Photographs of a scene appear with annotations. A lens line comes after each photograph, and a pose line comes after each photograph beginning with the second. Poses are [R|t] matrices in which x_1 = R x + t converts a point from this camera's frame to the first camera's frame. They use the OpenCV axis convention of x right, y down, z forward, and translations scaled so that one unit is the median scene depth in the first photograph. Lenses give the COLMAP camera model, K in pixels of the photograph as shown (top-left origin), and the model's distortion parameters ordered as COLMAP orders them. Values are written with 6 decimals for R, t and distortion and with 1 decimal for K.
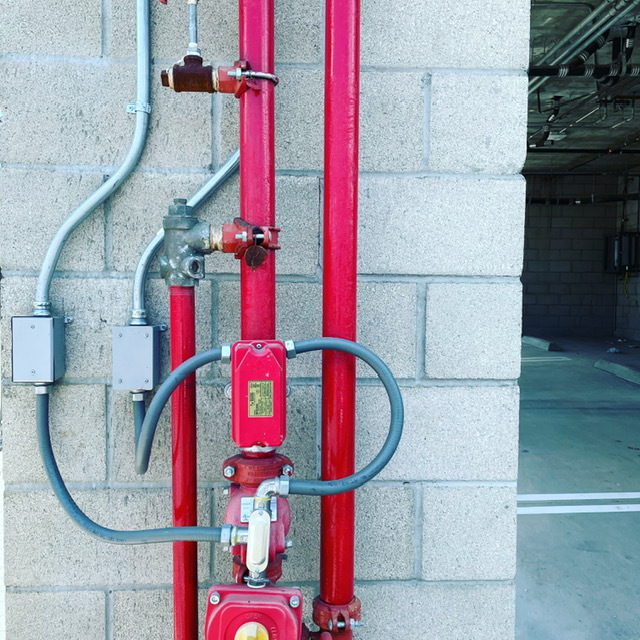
lens RADIAL K [[648.6, 0, 320.0], [0, 648.6, 320.0], [0, 0, 1]] dist [-0.000587, -0.001392]
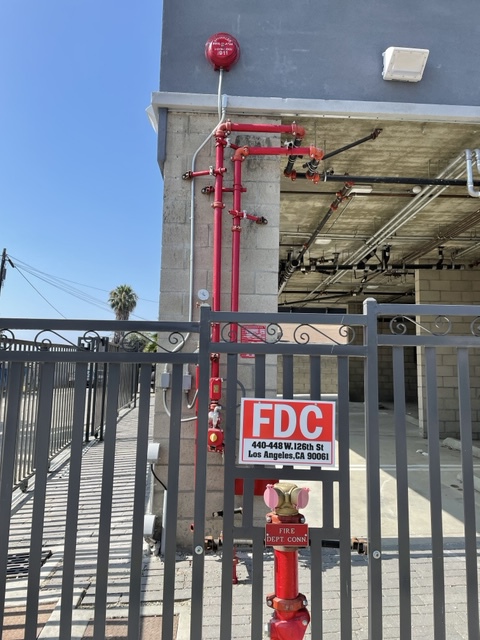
lens RADIAL K [[482.7, 0, 240.0], [0, 482.7, 320.0], [0, 0, 1]] dist [0.045255, -0.006921]
pose [[0.999808, 0.009363, -0.017209, 0.029884], [-0.011908, 0.987958, -0.154265, 0.033488], [0.015558, 0.154440, 0.987880, -0.541110]]
